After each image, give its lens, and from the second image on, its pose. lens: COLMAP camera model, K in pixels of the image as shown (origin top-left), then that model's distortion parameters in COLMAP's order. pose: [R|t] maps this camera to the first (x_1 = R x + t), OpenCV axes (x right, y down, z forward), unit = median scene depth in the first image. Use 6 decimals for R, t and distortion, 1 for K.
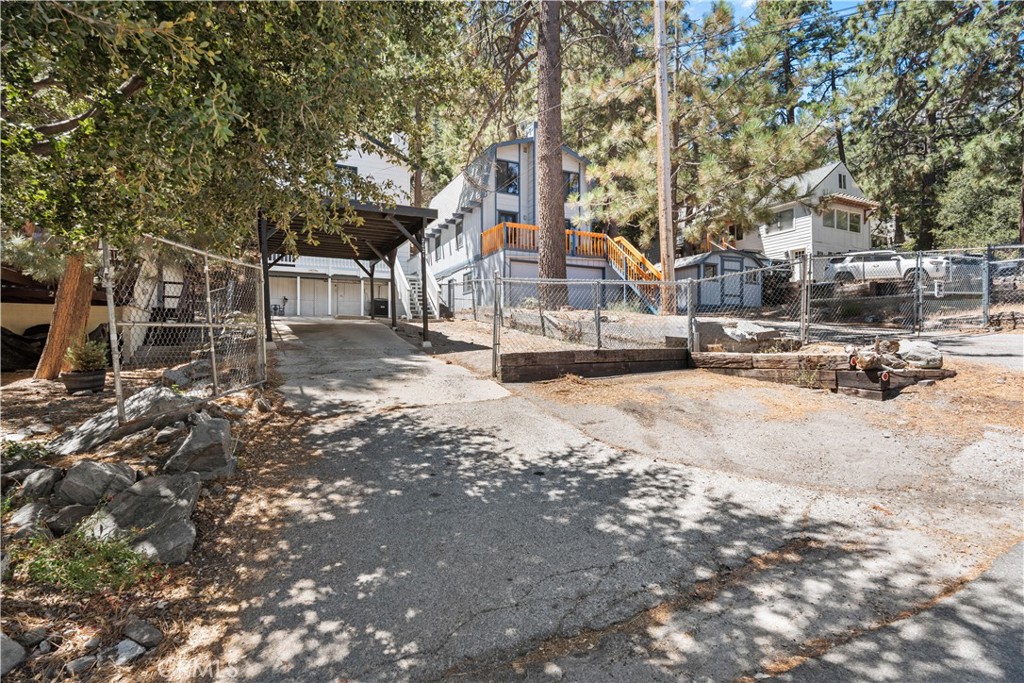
lens RADIAL K [[508.1, 0, 512.0], [0, 508.1, 341.5], [0, 0, 1]] dist [-0.002260, 0.000086]
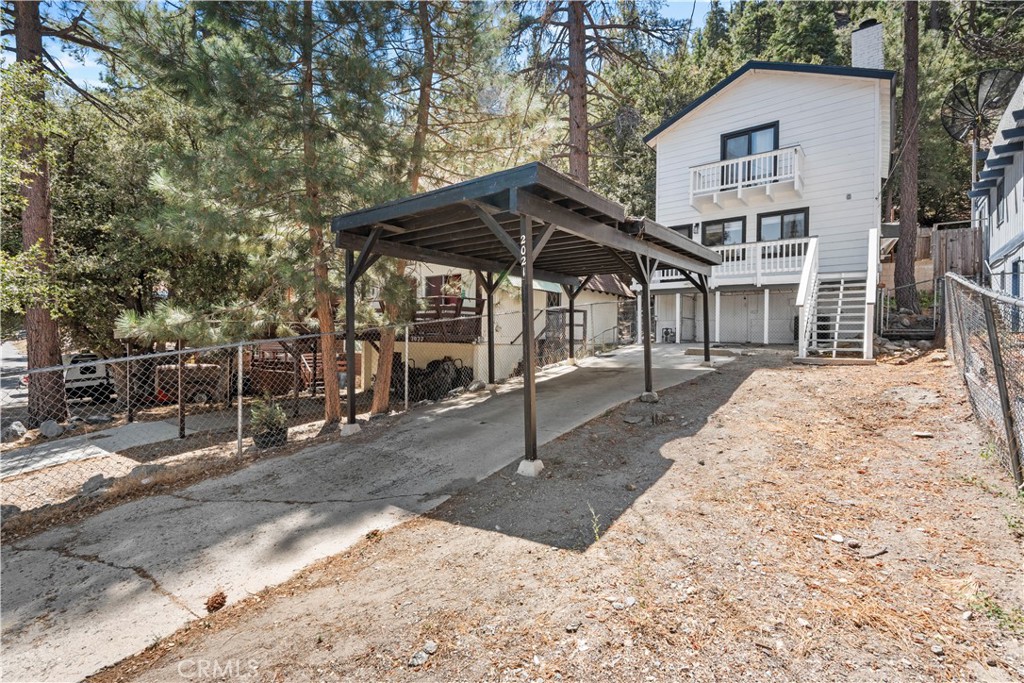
lens RADIAL K [[464.5, 0, 512.0], [0, 464.5, 341.5], [0, 0, 1]] dist [-0.002090, -0.000056]
pose [[0.434121, 0.012475, -0.900768, 0.575145], [0.000596, 0.999900, 0.014136, -0.327234], [0.900855, -0.006674, 0.434070, 2.349058]]
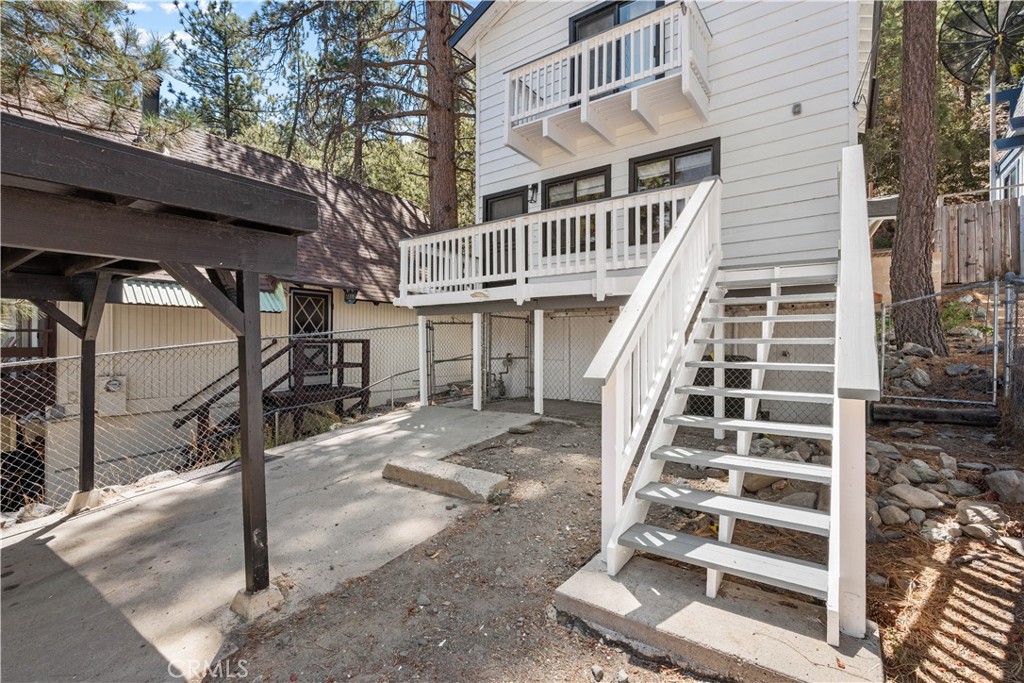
lens RADIAL K [[454.8, 0, 512.0], [0, 454.8, 341.5], [0, 0, 1]] dist [-0.001013, 0.000277]
pose [[0.464292, -0.001340, -0.885681, -0.450666], [0.008911, 0.999955, 0.003159, -0.538083], [0.885637, -0.009359, 0.464283, 4.359897]]
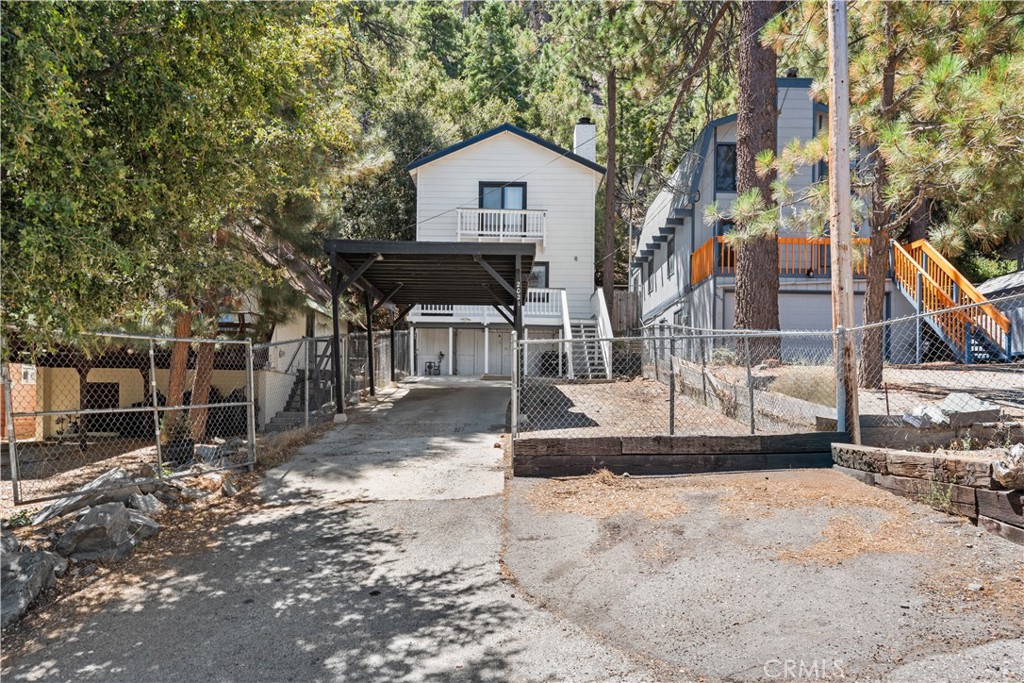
lens RADIAL K [[702.8, 0, 512.6], [0, 702.8, 424.0], [0, 0, 1]] dist [-0.000946, -0.000961]
pose [[0.904028, 0.021038, -0.426955, 0.811030], [-0.005977, 0.999313, 0.036583, -0.070970], [0.427431, -0.030520, 0.903533, 0.054510]]
